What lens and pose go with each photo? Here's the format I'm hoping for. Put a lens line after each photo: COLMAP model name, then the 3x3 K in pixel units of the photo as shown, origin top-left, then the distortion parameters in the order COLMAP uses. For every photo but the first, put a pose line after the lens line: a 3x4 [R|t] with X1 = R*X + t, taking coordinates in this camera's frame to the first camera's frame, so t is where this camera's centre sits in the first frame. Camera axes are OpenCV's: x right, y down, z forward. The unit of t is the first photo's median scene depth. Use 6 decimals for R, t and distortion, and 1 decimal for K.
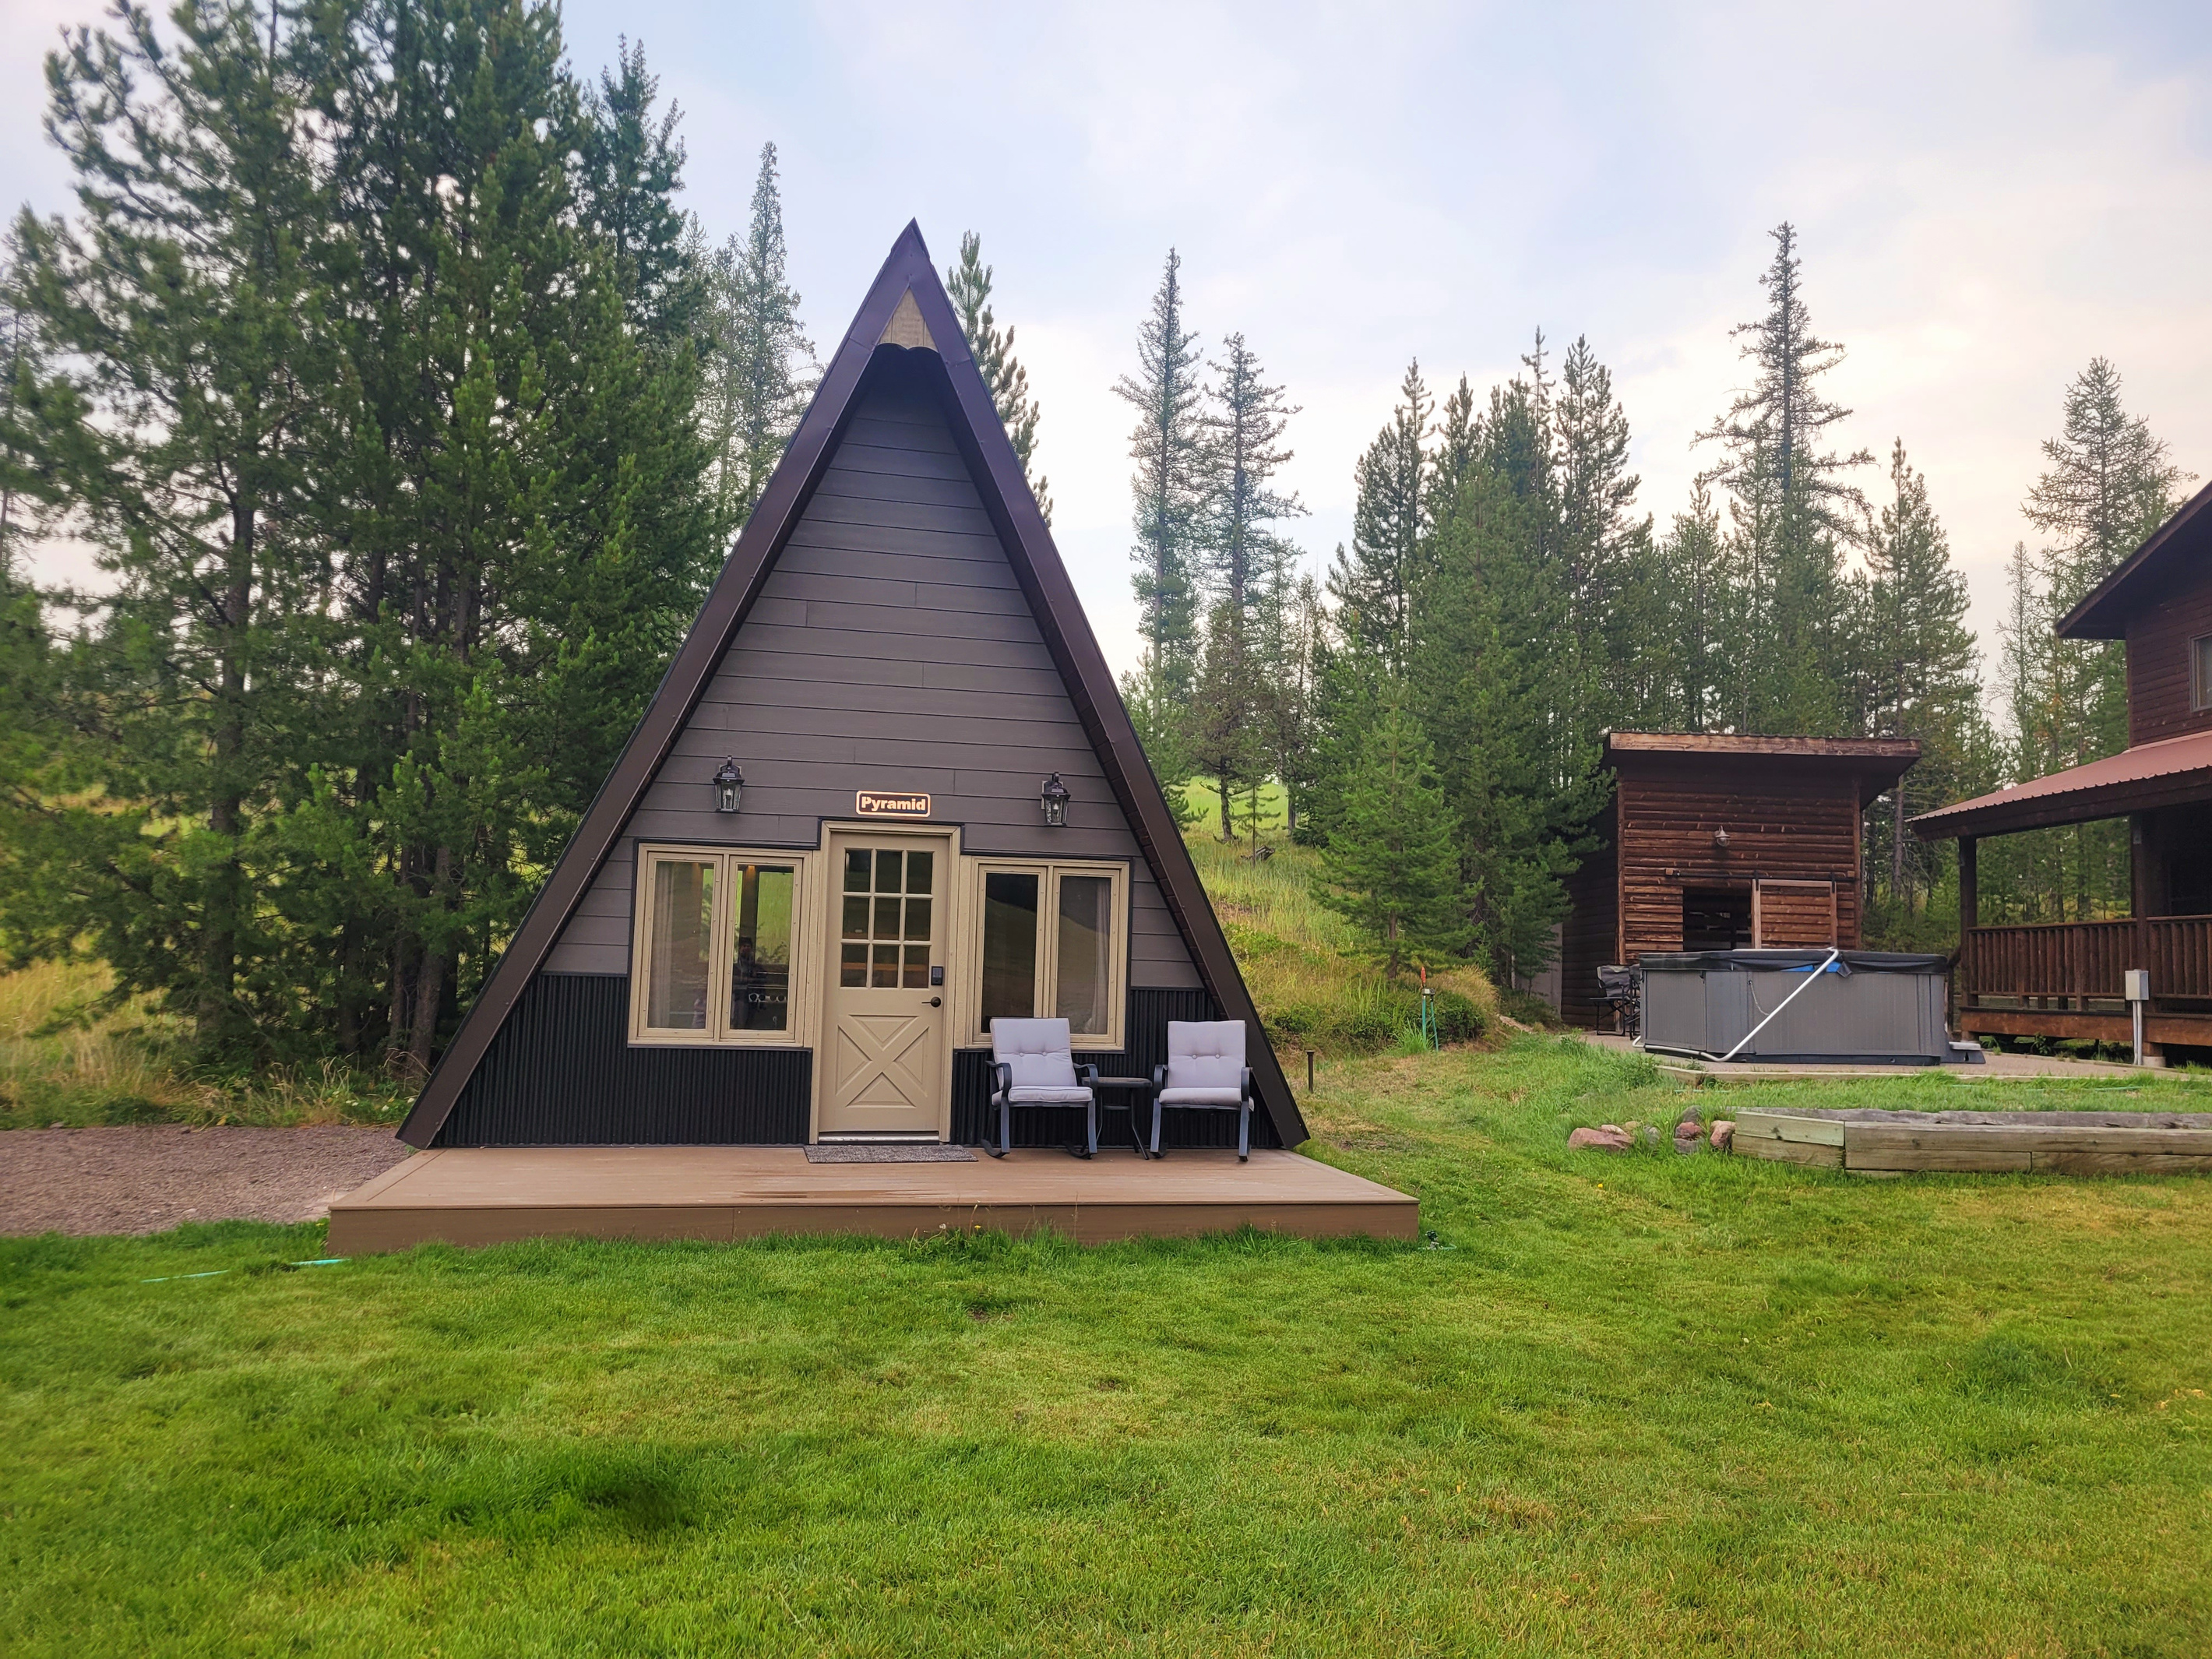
lens RADIAL K [[1693.5, 0, 1106.0], [0, 1693.5, 829.5], [0, 0, 1]] dist [0.018524, 0.001650]
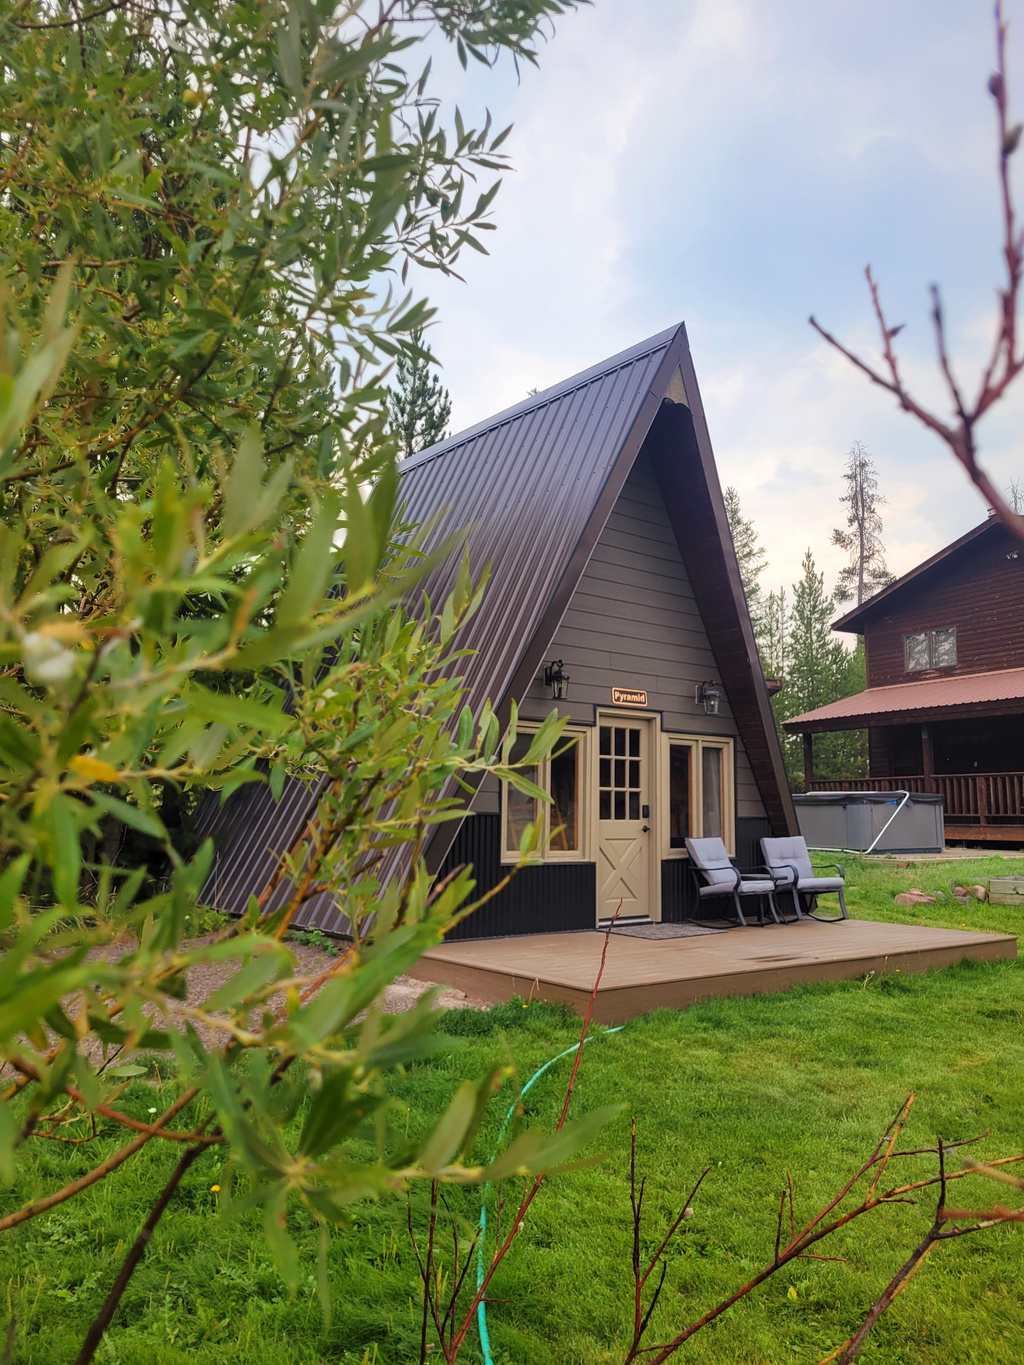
lens RADIAL K [[1045.1, 0, 512.0], [0, 1045.1, 682.5], [0, 0, 1]] dist [0.018524, 0.001650]
pose [[0.895282, 0.040969, 0.443613, -0.629217], [-0.024201, 0.998765, -0.043398, 0.014708], [-0.444843, 0.028117, 0.895167, 0.213291]]
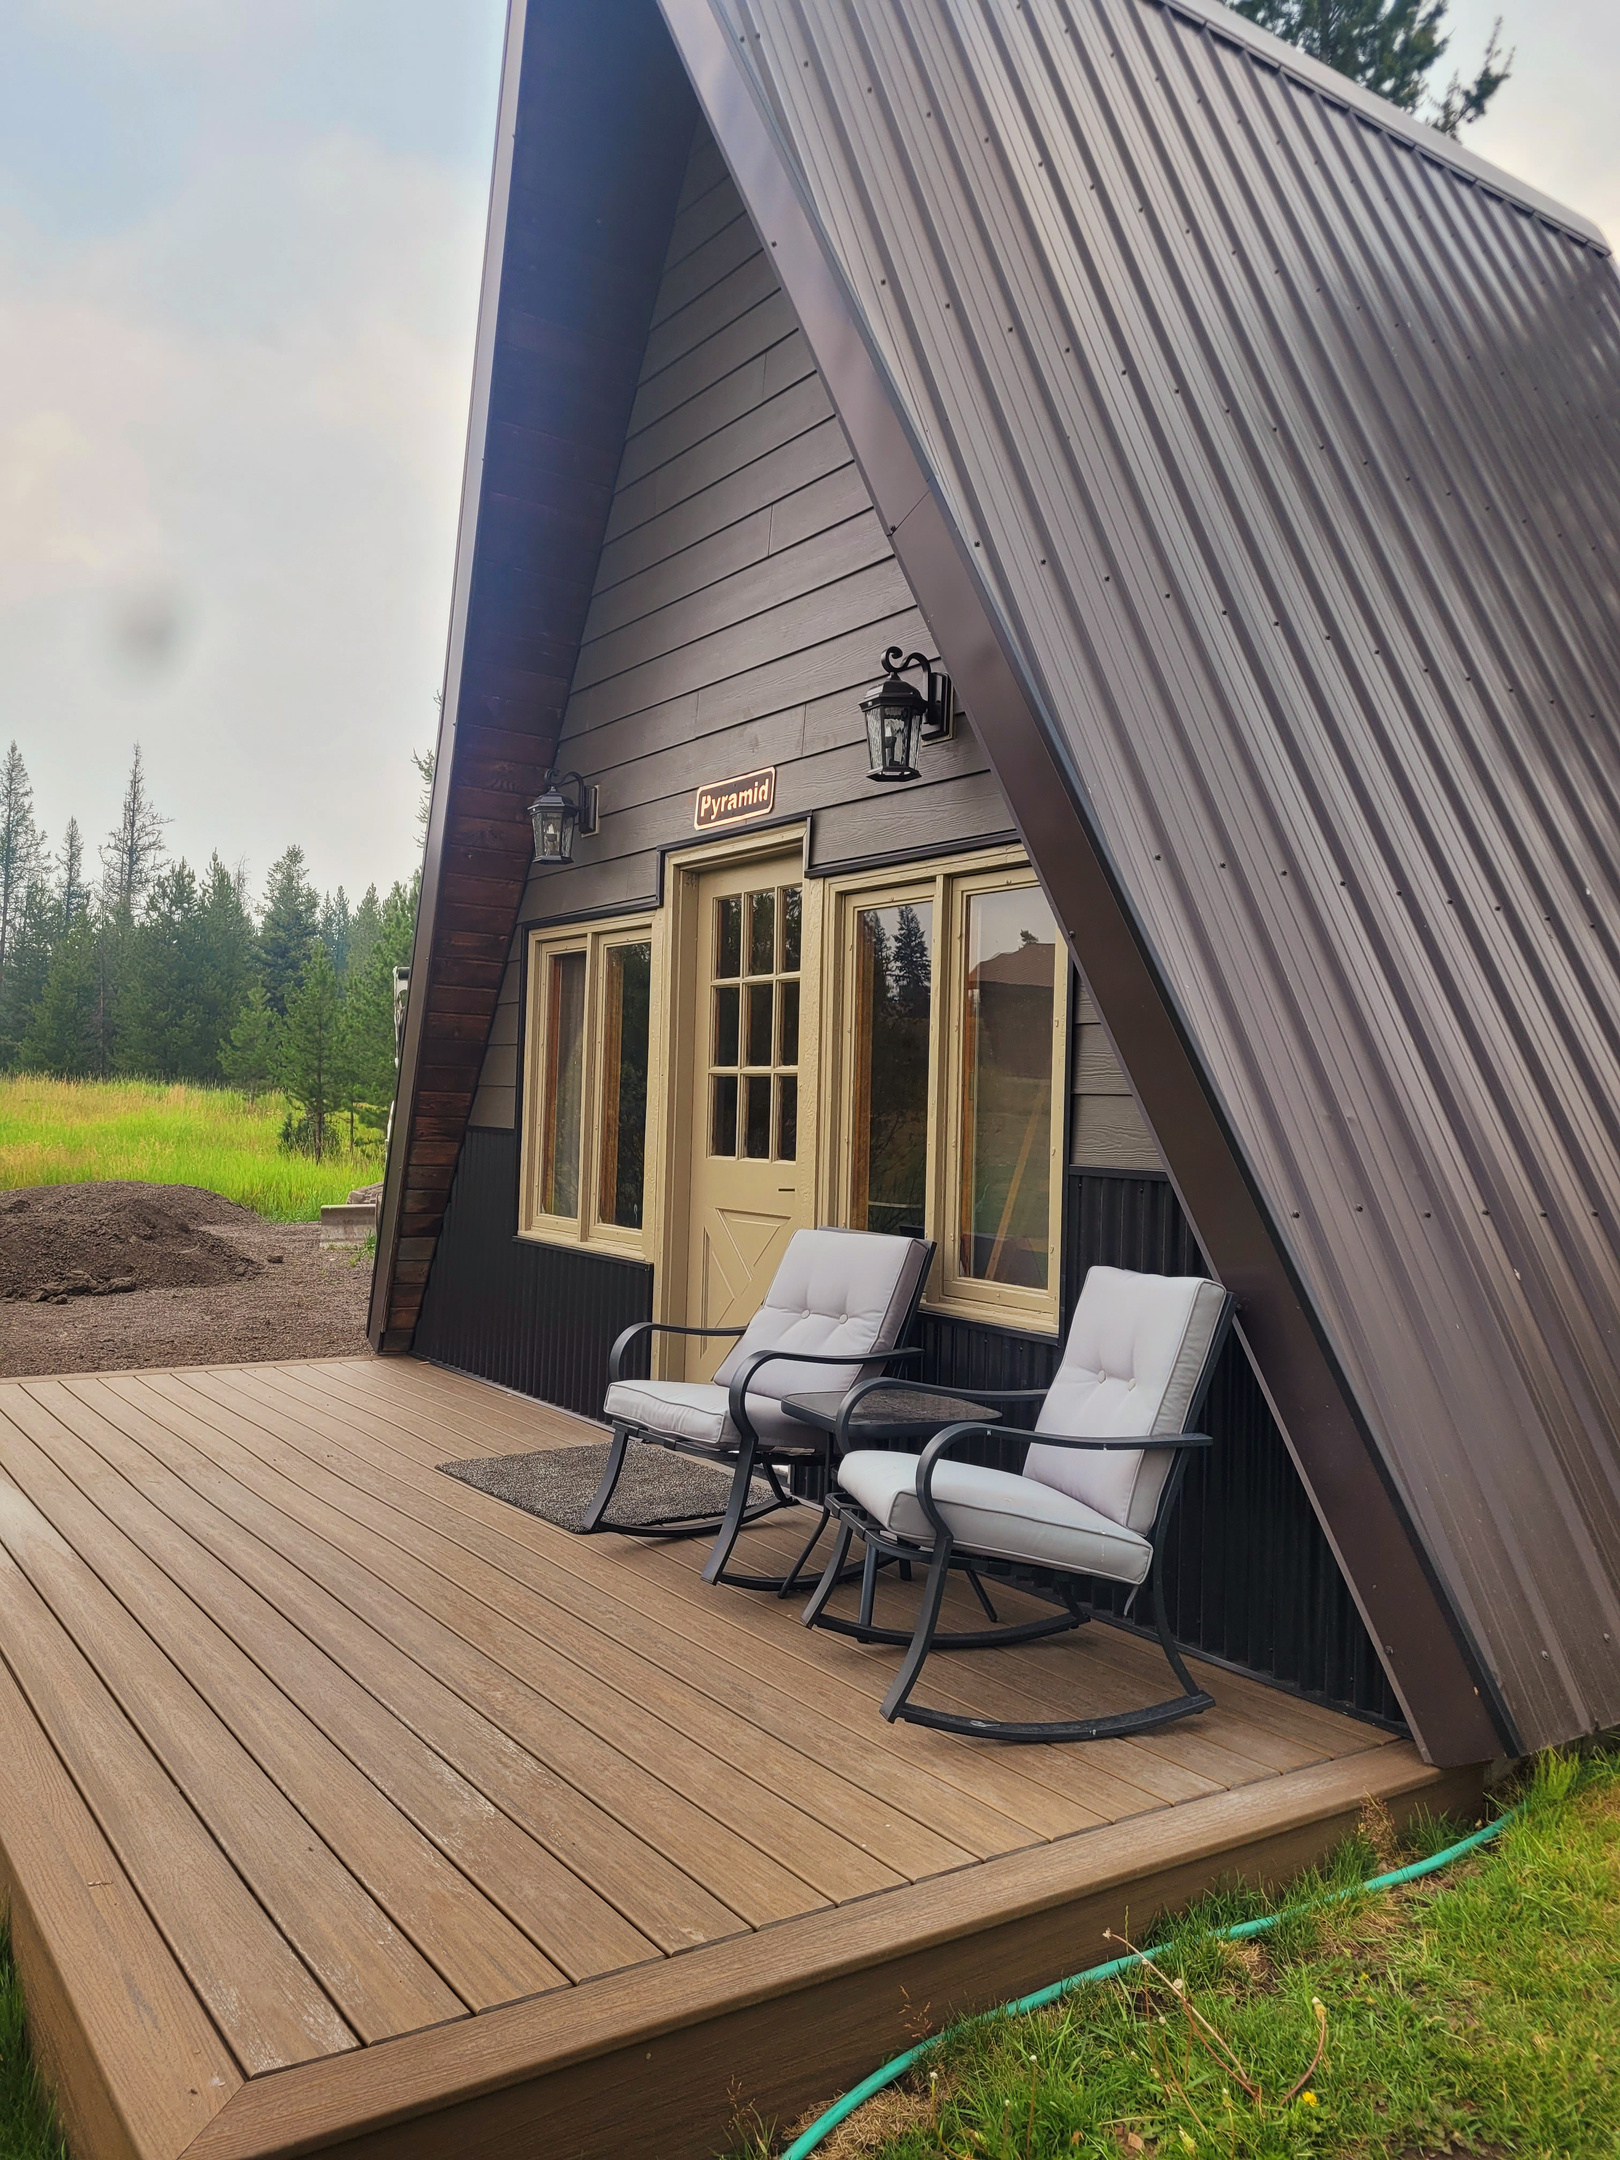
lens RADIAL K [[1653.7, 0, 810.0], [0, 1653.7, 1080.0], [0, 0, 1]] dist [0.018524, 0.001650]
pose [[0.370561, -0.034052, -0.928184, 0.342451], [0.053341, 0.998459, -0.015335, 0.078016], [0.927275, -0.043828, 0.371806, 0.828256]]
